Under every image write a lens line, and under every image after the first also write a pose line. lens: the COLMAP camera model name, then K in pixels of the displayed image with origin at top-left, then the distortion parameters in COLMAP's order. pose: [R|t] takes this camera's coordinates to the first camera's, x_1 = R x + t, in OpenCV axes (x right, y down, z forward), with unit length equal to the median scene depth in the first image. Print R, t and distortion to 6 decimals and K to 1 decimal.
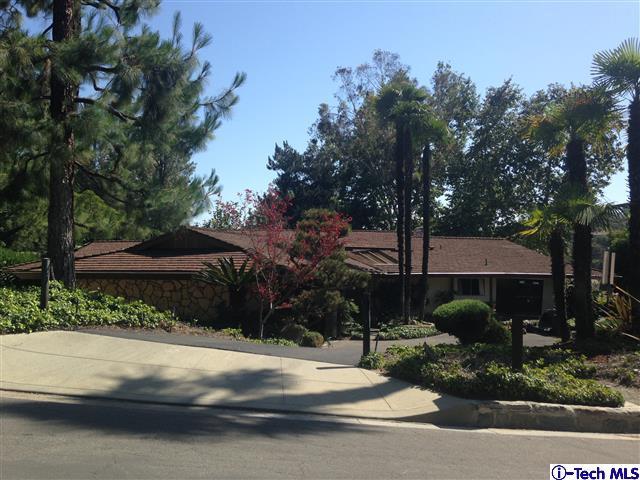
lens RADIAL K [[609.8, 0, 317.6], [0, 609.8, 237.4], [0, 0, 1]] dist [0.198909, -0.307584]
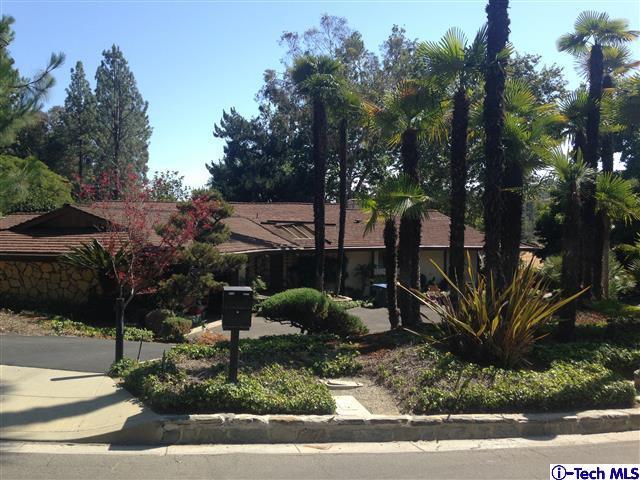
lens RADIAL K [[609.8, 0, 317.6], [0, 609.8, 237.4], [0, 0, 1]] dist [0.198909, -0.307584]
pose [[0.999149, -0.002808, 0.041151, 0.100344], [0.000430, 0.998334, 0.057696, -0.017423], [-0.041244, -0.057630, 0.997486, 0.004607]]
